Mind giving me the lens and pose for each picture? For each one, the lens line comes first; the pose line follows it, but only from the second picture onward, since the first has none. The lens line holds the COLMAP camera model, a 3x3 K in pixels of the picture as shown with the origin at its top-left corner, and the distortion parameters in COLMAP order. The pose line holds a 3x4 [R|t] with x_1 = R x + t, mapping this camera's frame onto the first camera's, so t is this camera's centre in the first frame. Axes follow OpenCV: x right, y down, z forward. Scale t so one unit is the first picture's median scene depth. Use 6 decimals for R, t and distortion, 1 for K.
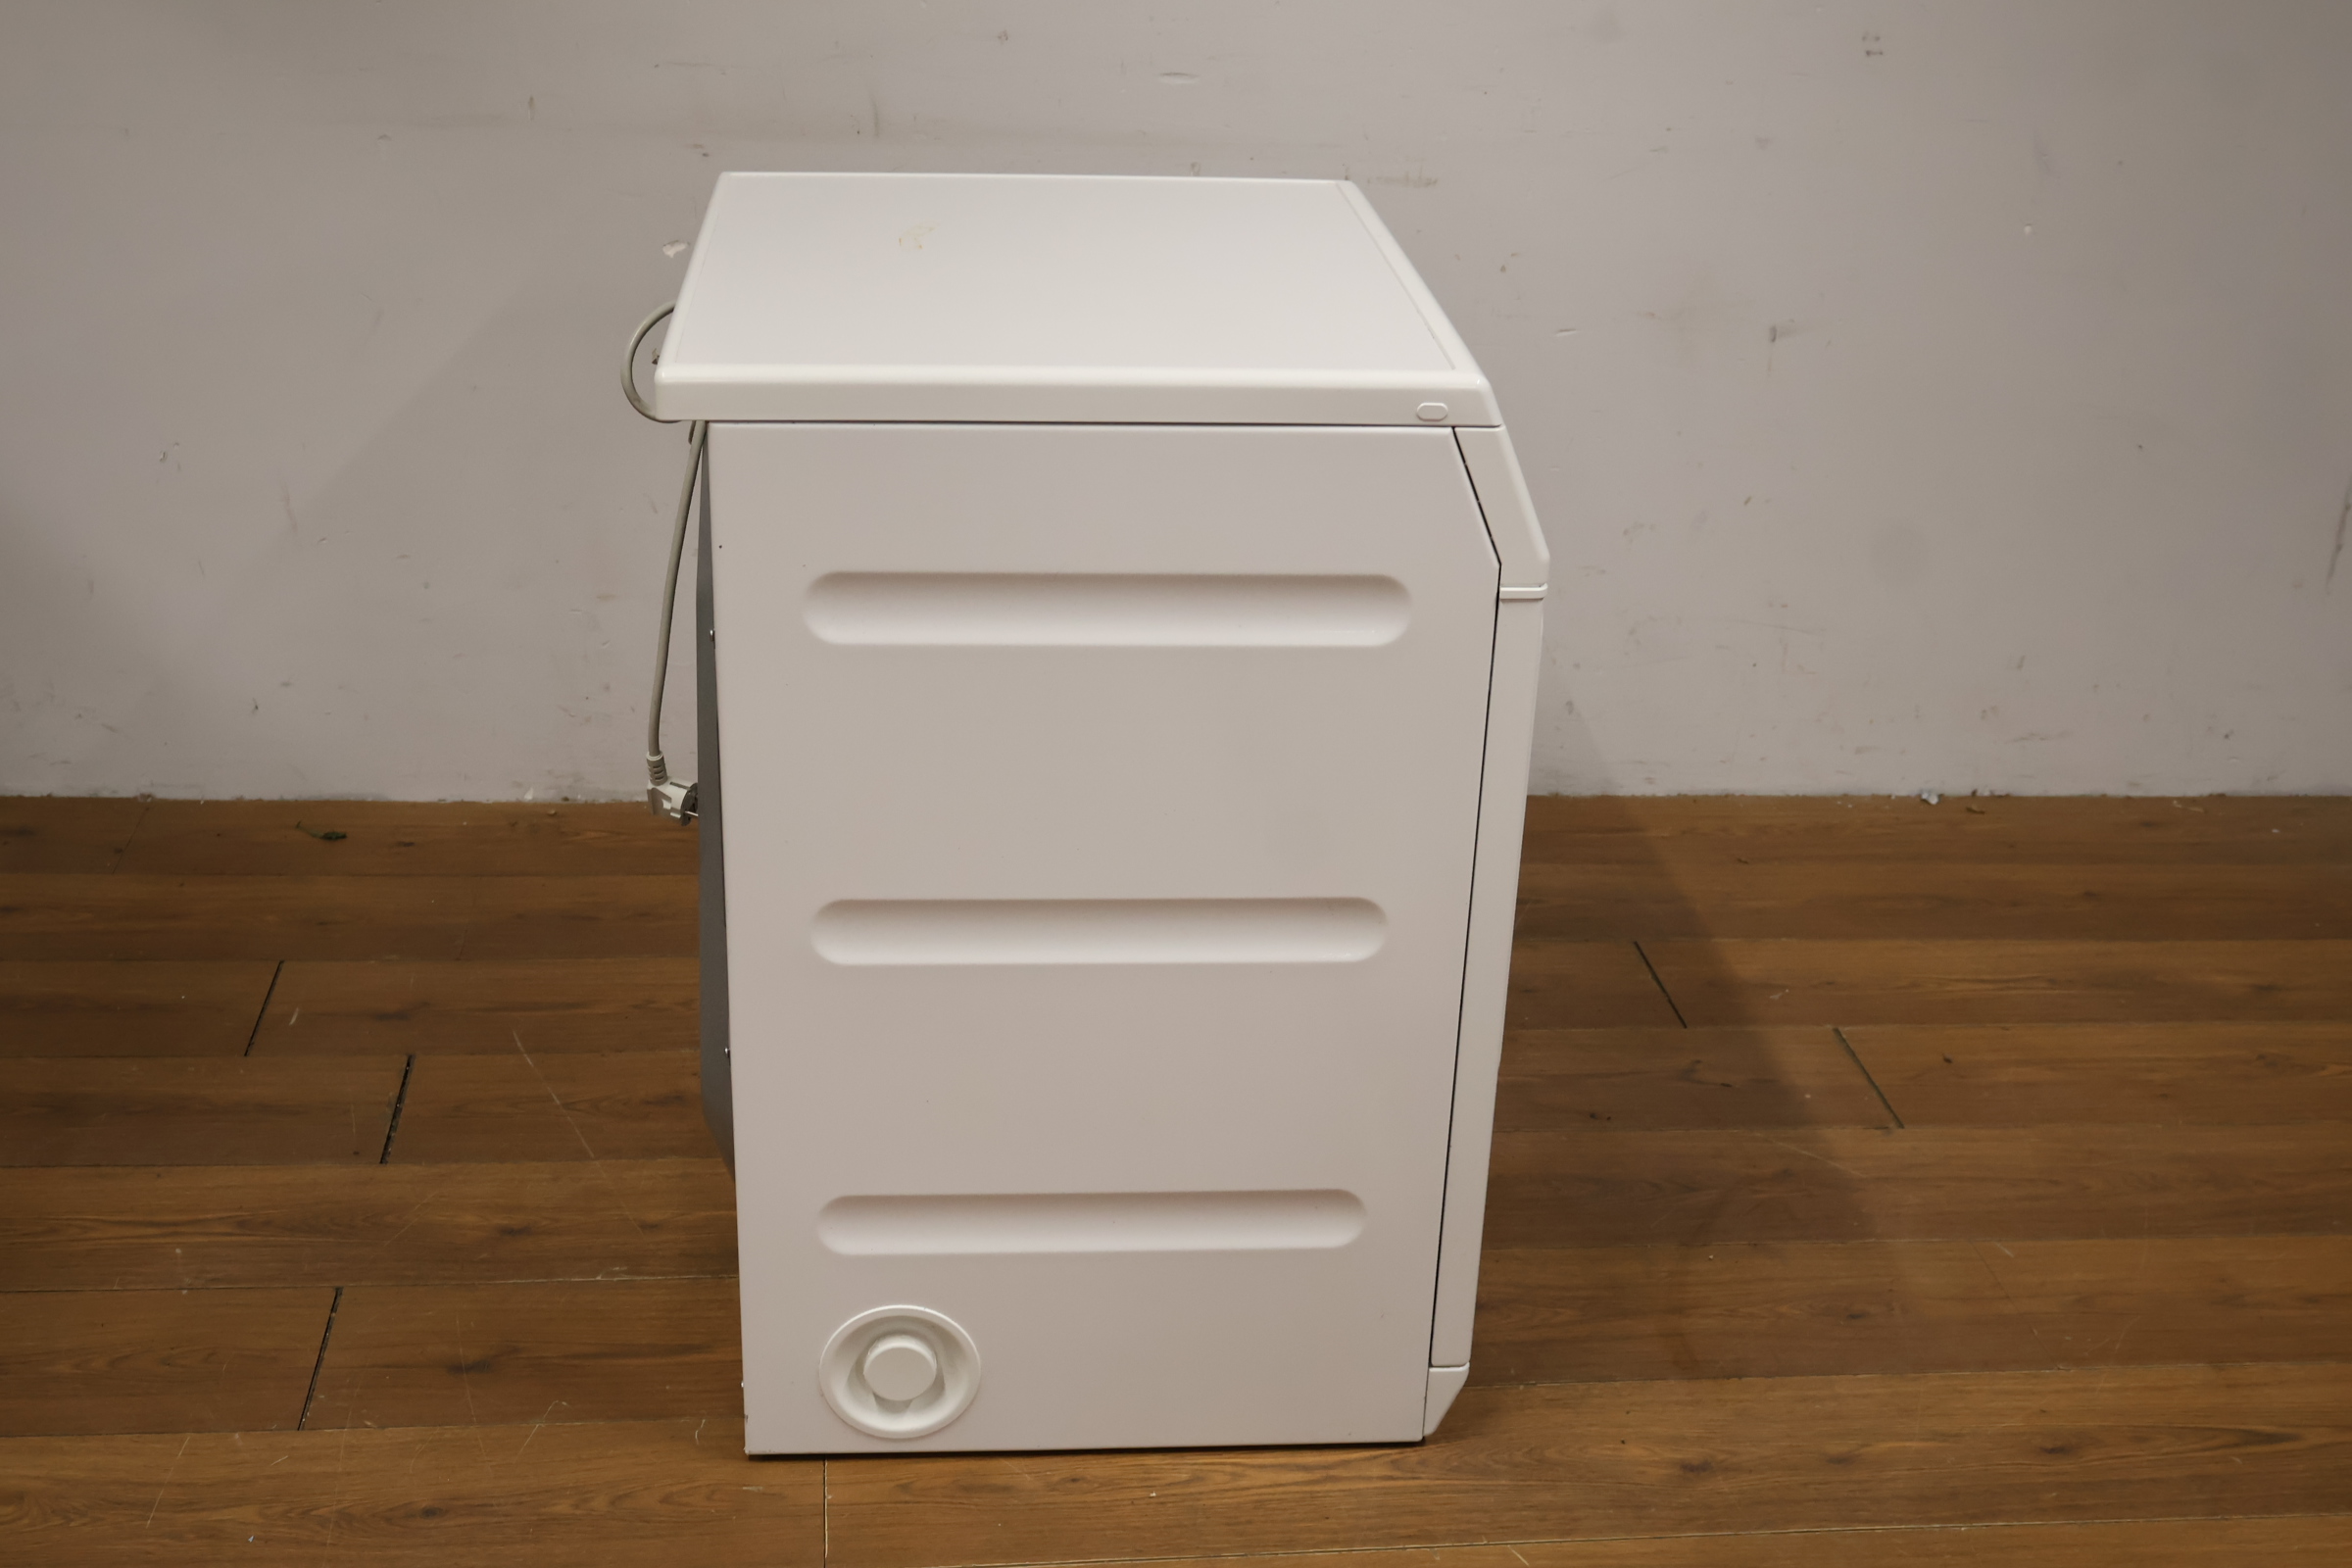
lens RADIAL K [[2743.7, 0, 1157.1], [0, 2743.7, 763.6], [0, 0, 1]] dist [-0.009689, 0.000000]
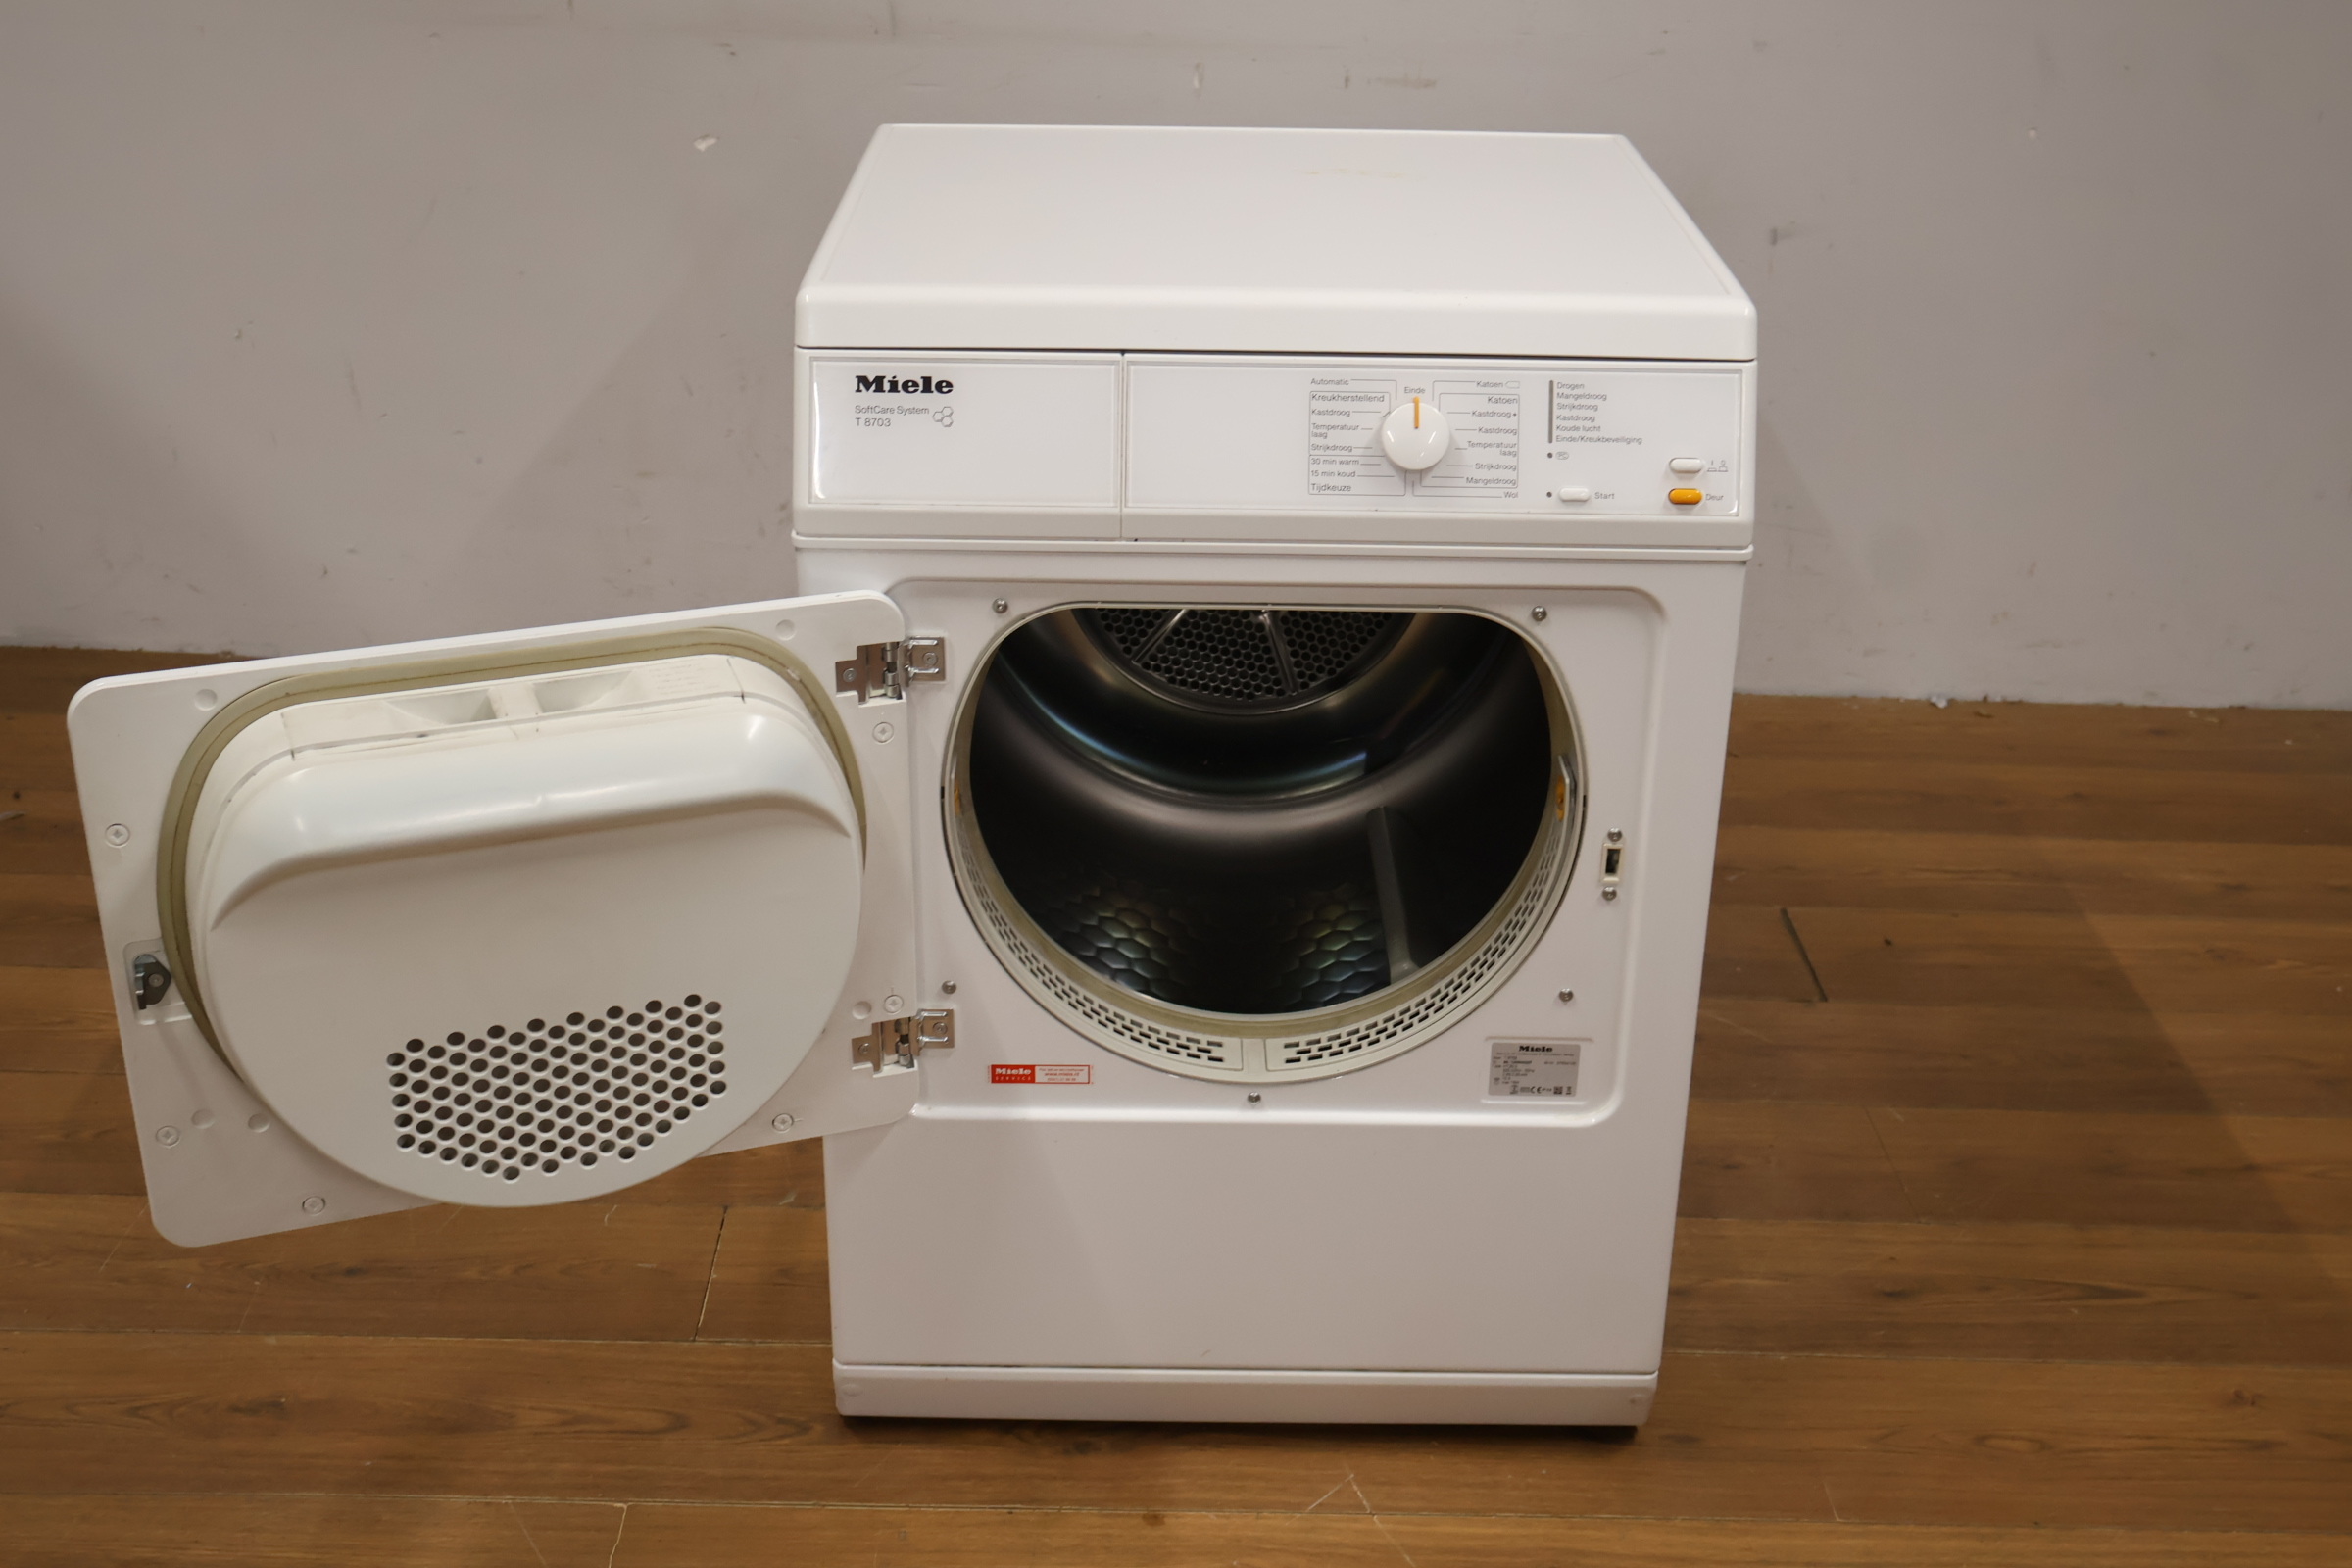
lens RADIAL K [[2743.7, 0, 1167.2], [0, 2743.7, 766.0], [0, 0, 1]] dist [-0.009689, 0.000000]
pose [[0.995072, 0.027097, -0.095385, 0.118750], [-0.025547, 0.999522, 0.017433, 0.032361], [0.095812, -0.014910, 0.995288, -0.043664]]
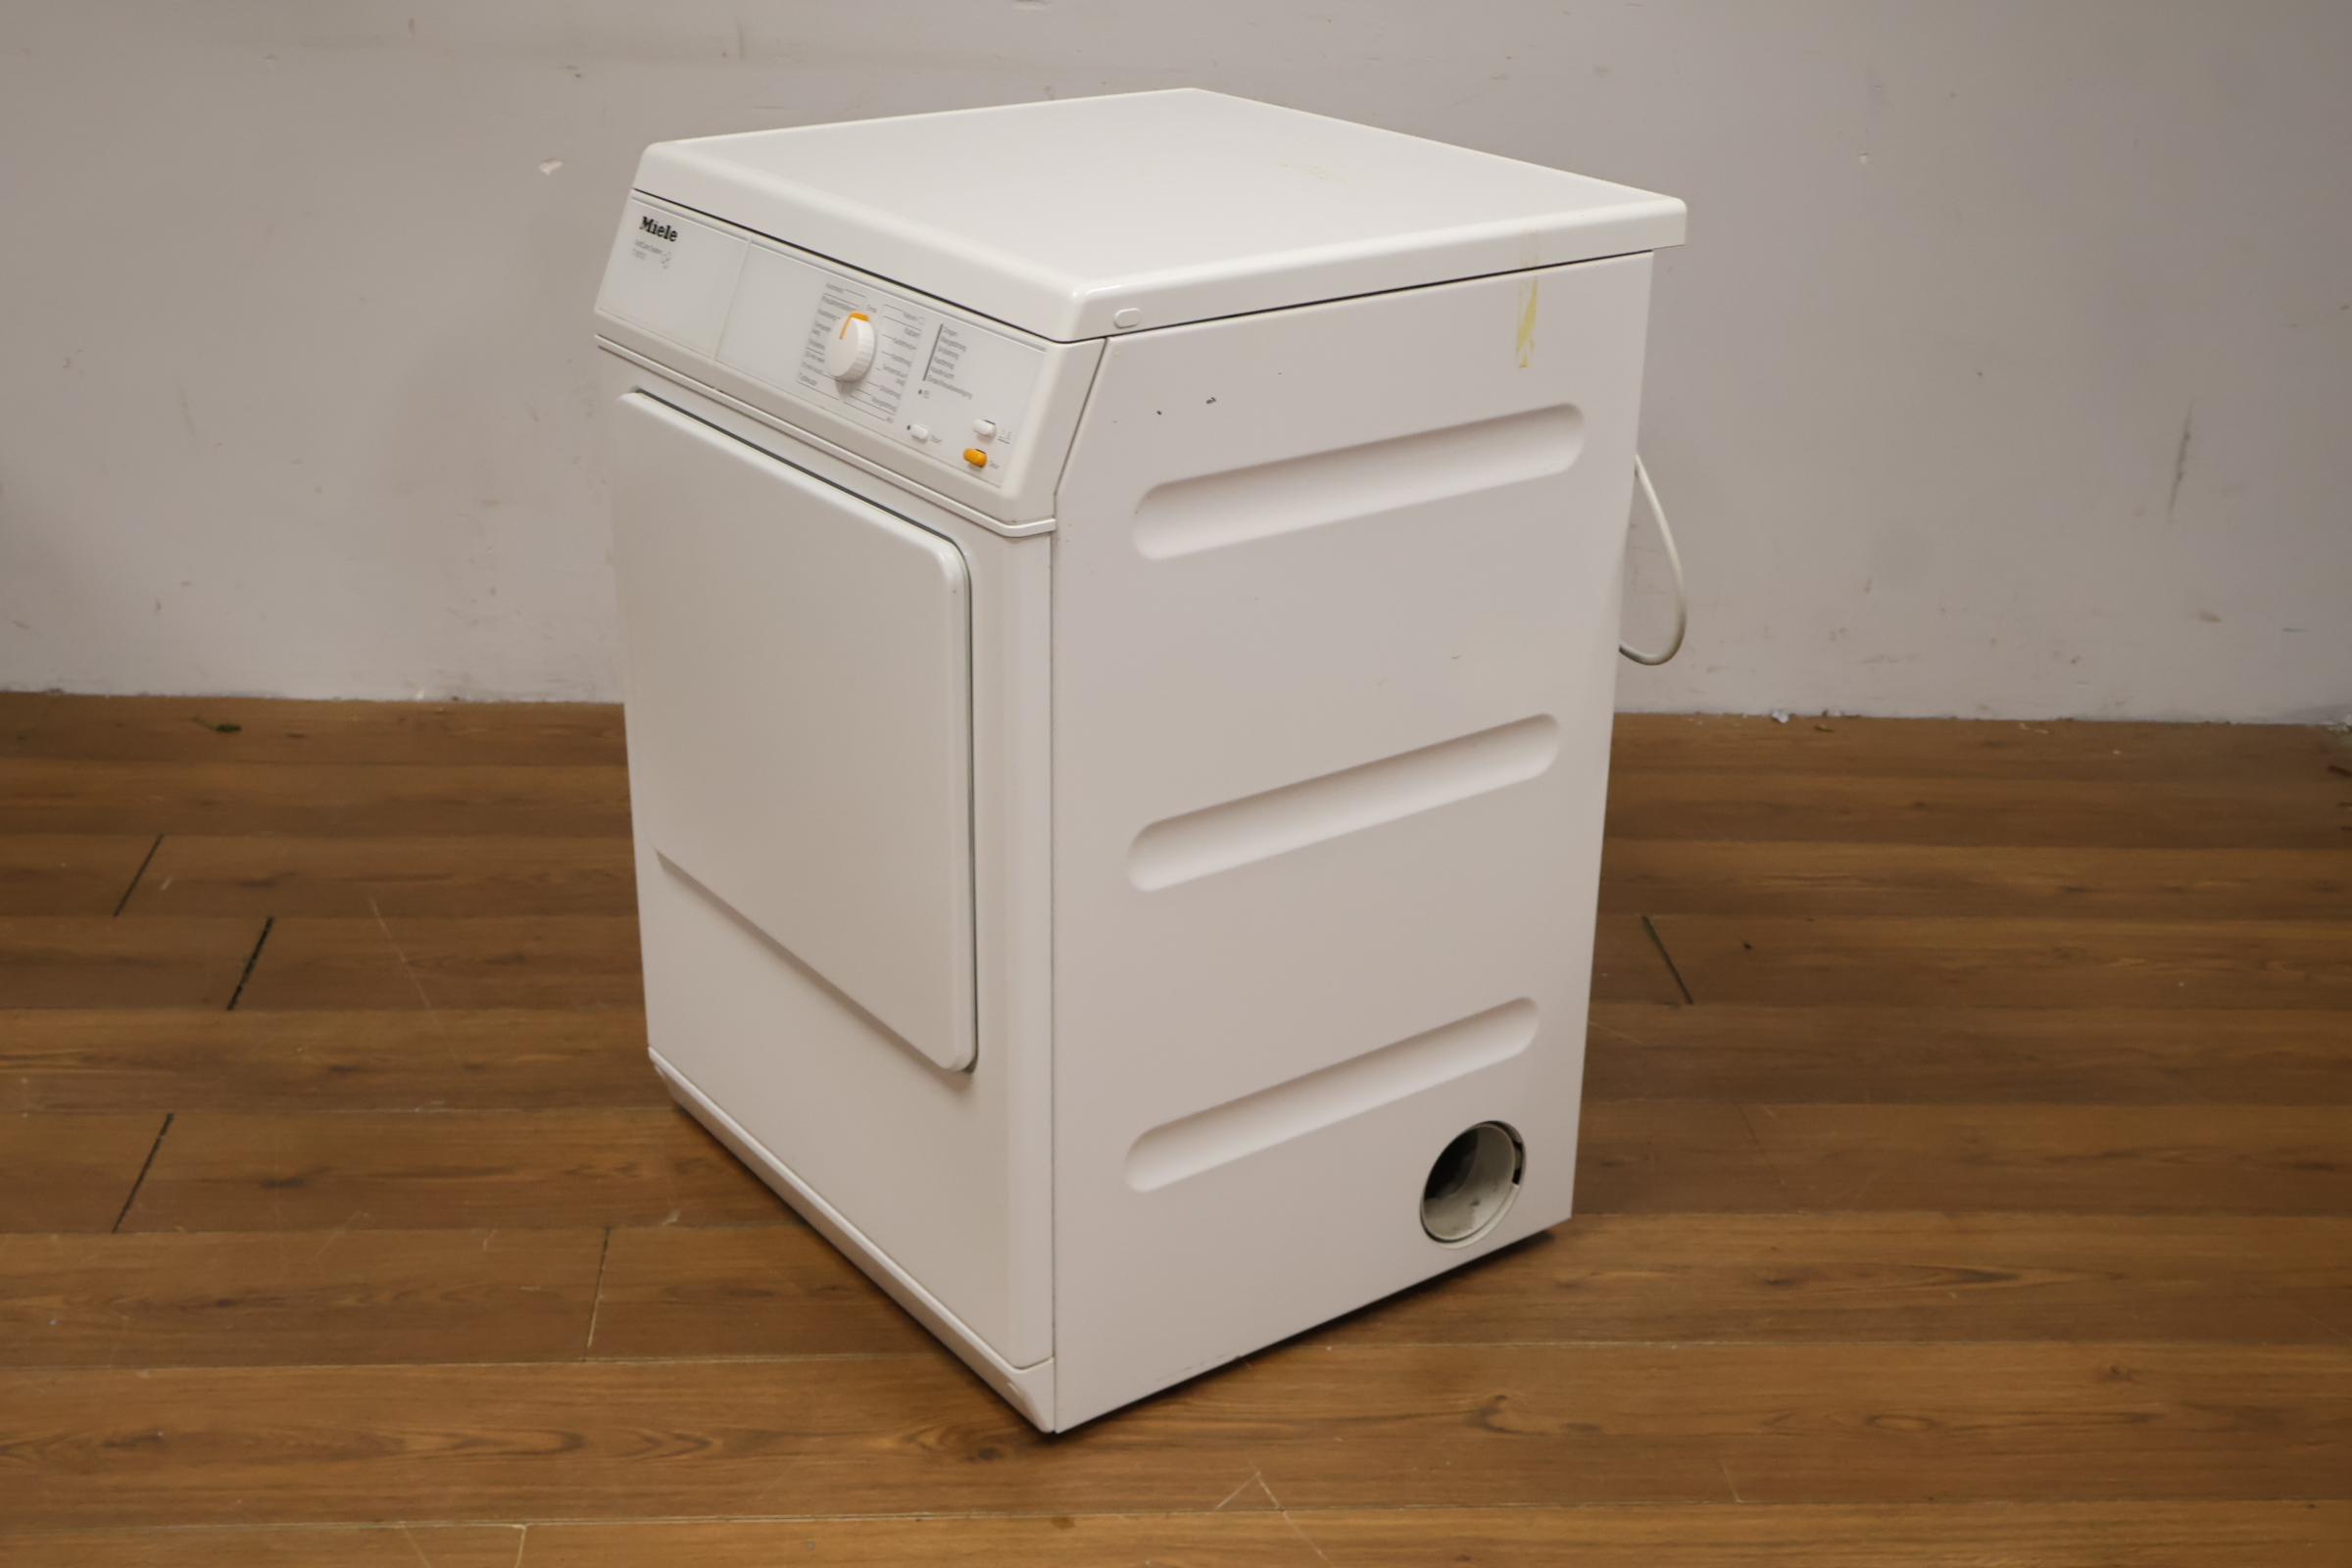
lens RADIAL K [[2743.7, 0, 1161.1], [0, 2743.7, 784.4], [0, 0, 1]] dist [-0.009689, 0.000000]
pose [[0.999660, 0.010530, -0.023868, 0.092173], [-0.010544, 0.999944, -0.000478, 0.050607], [0.023862, 0.000729, 0.999715, -0.044432]]
